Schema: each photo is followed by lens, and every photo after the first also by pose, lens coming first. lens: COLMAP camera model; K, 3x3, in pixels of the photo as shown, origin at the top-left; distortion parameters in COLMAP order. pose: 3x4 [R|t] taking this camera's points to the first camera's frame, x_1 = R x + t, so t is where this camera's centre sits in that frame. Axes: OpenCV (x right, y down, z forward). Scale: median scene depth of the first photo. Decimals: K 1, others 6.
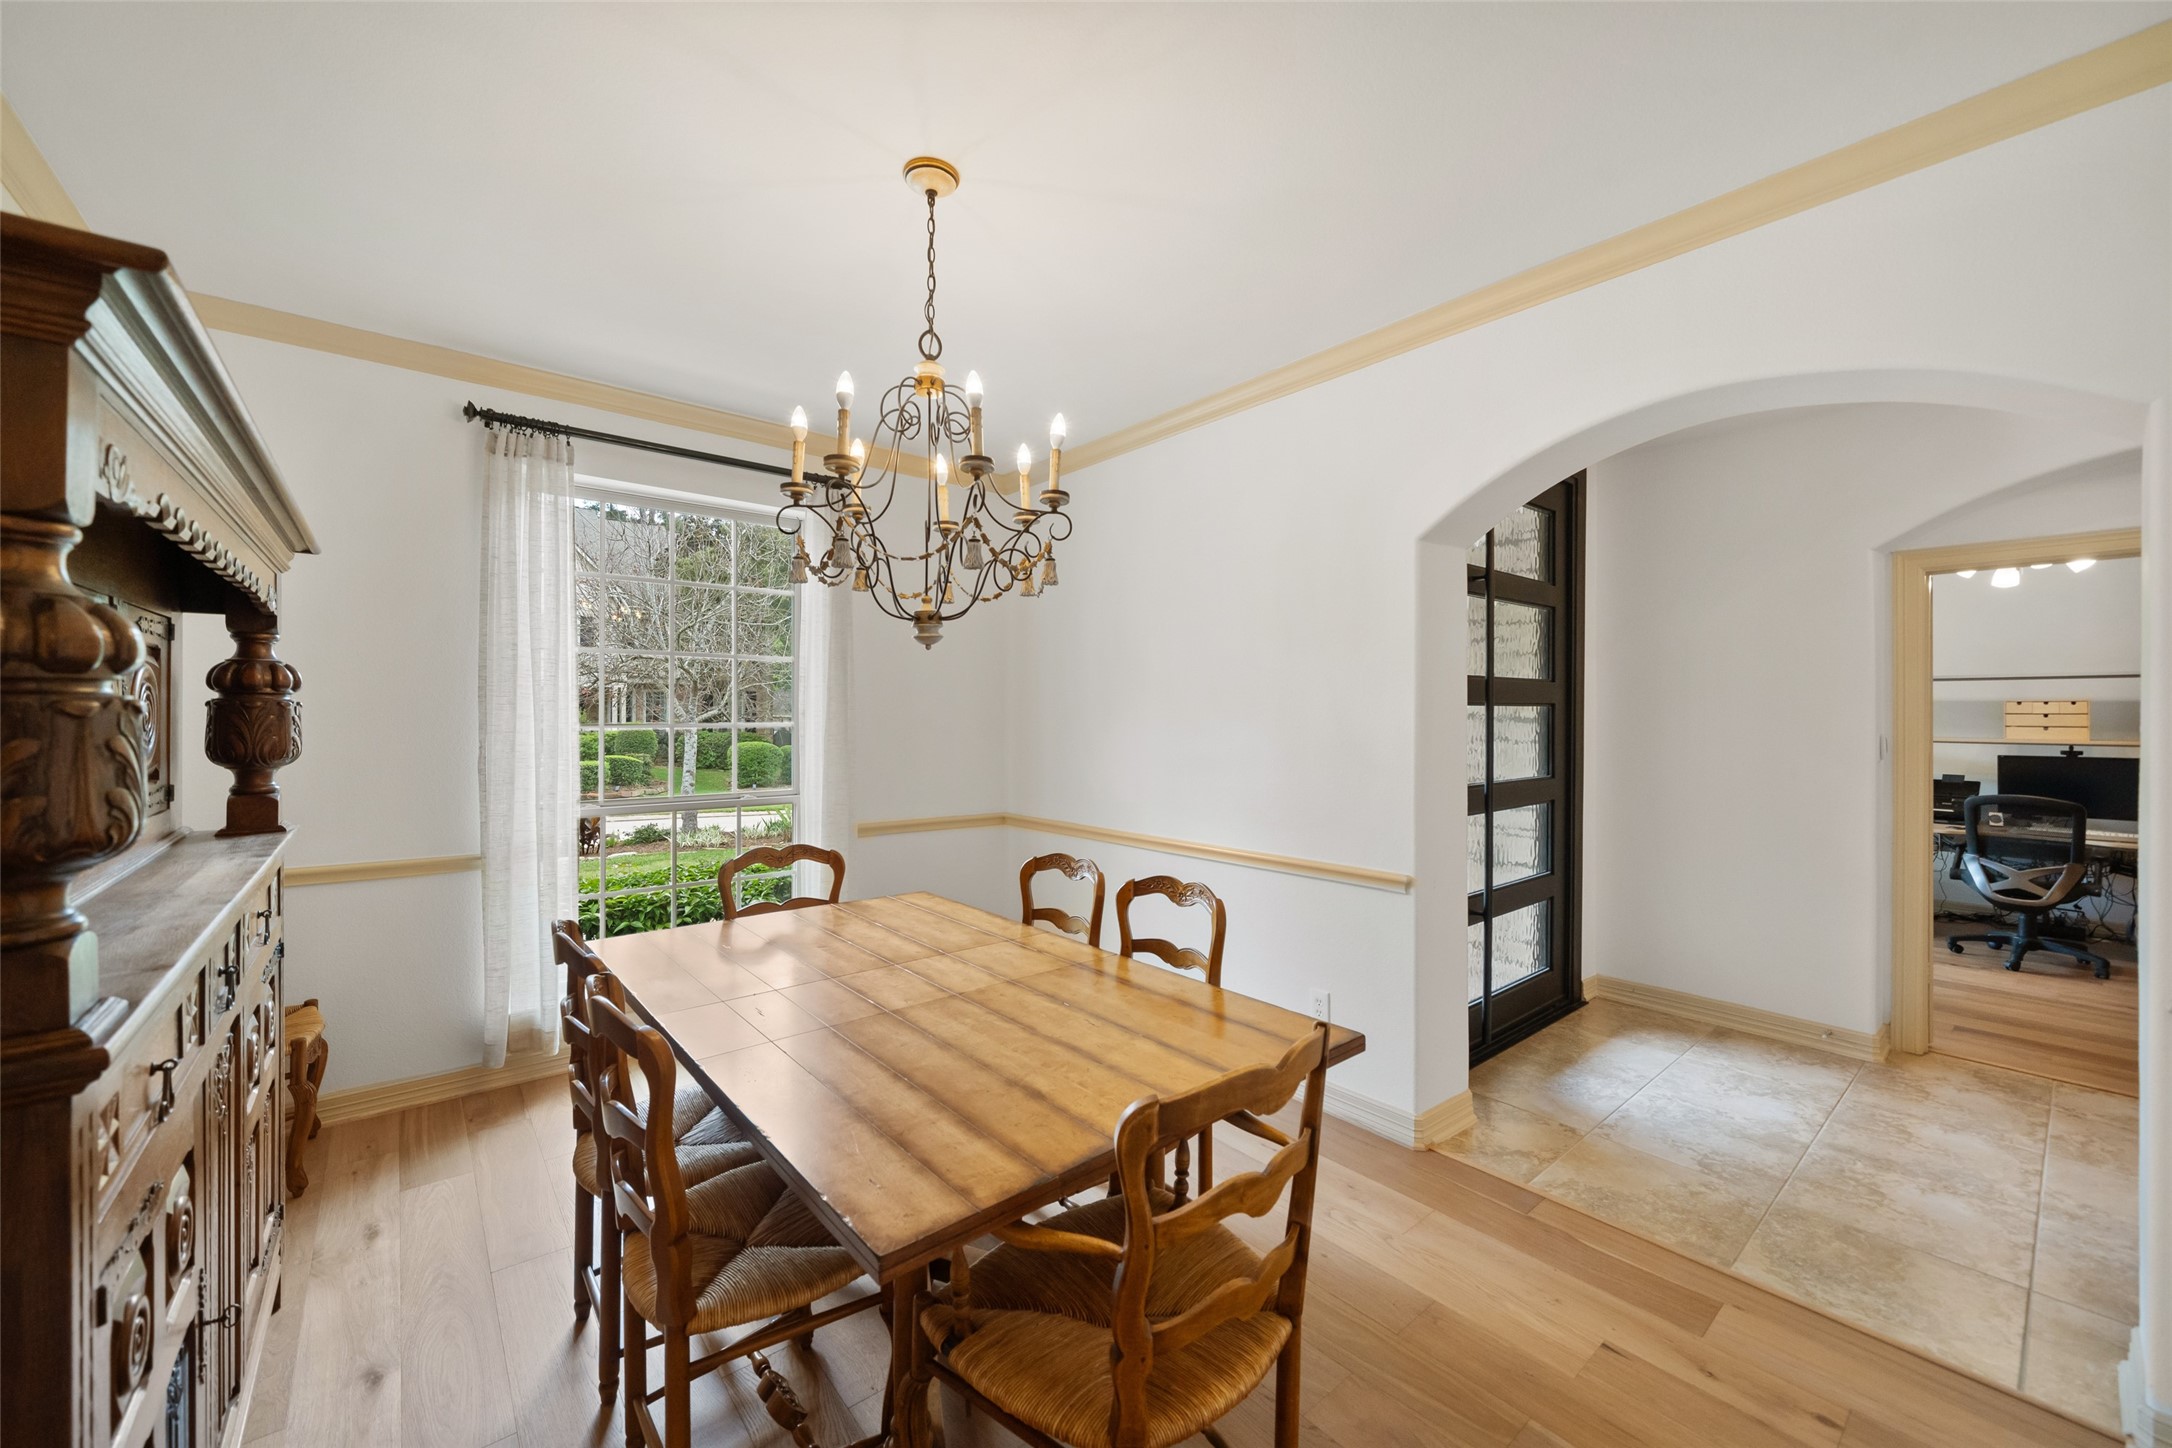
lens RADIAL K [[828.9, 0, 1086.0], [0, 828.9, 724.0], [0, 0, 1]] dist [-0.001881, -0.000132]
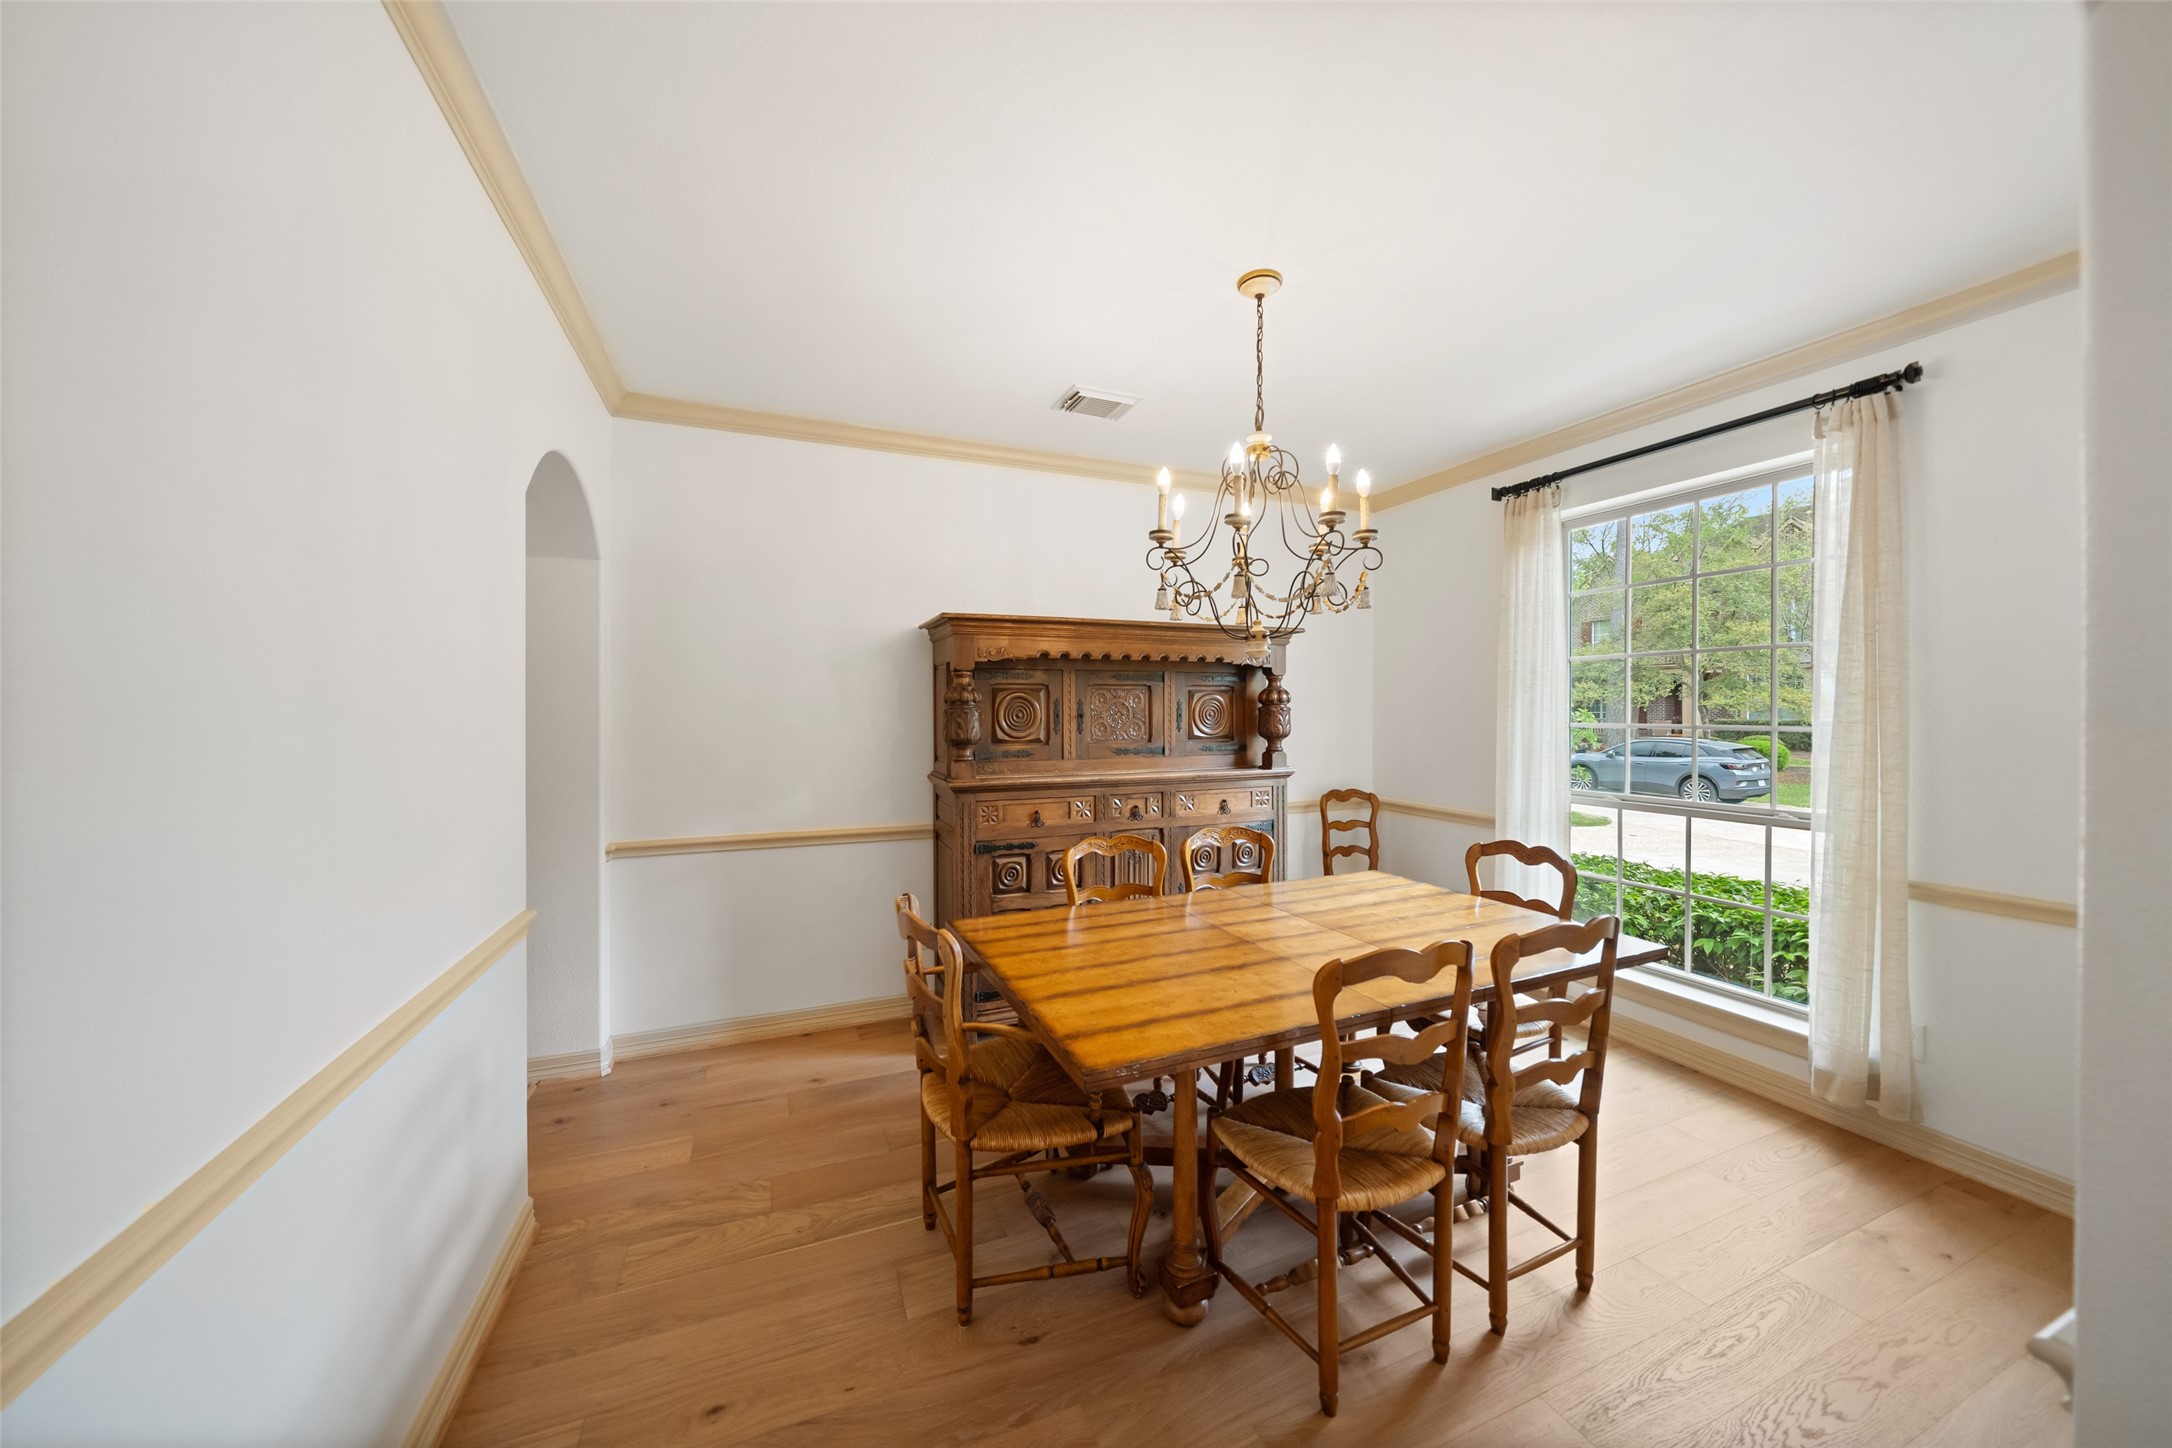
lens RADIAL K [[745.6, 0, 1082.4], [0, 745.6, 708.6], [0, 0, 1]] dist [0.000162, -0.000007]
pose [[-0.283057, -0.001496, -0.959102, 1.011458], [-0.007405, 0.999972, 0.000626, -0.023899], [0.959074, 0.007280, -0.283061, 1.095960]]
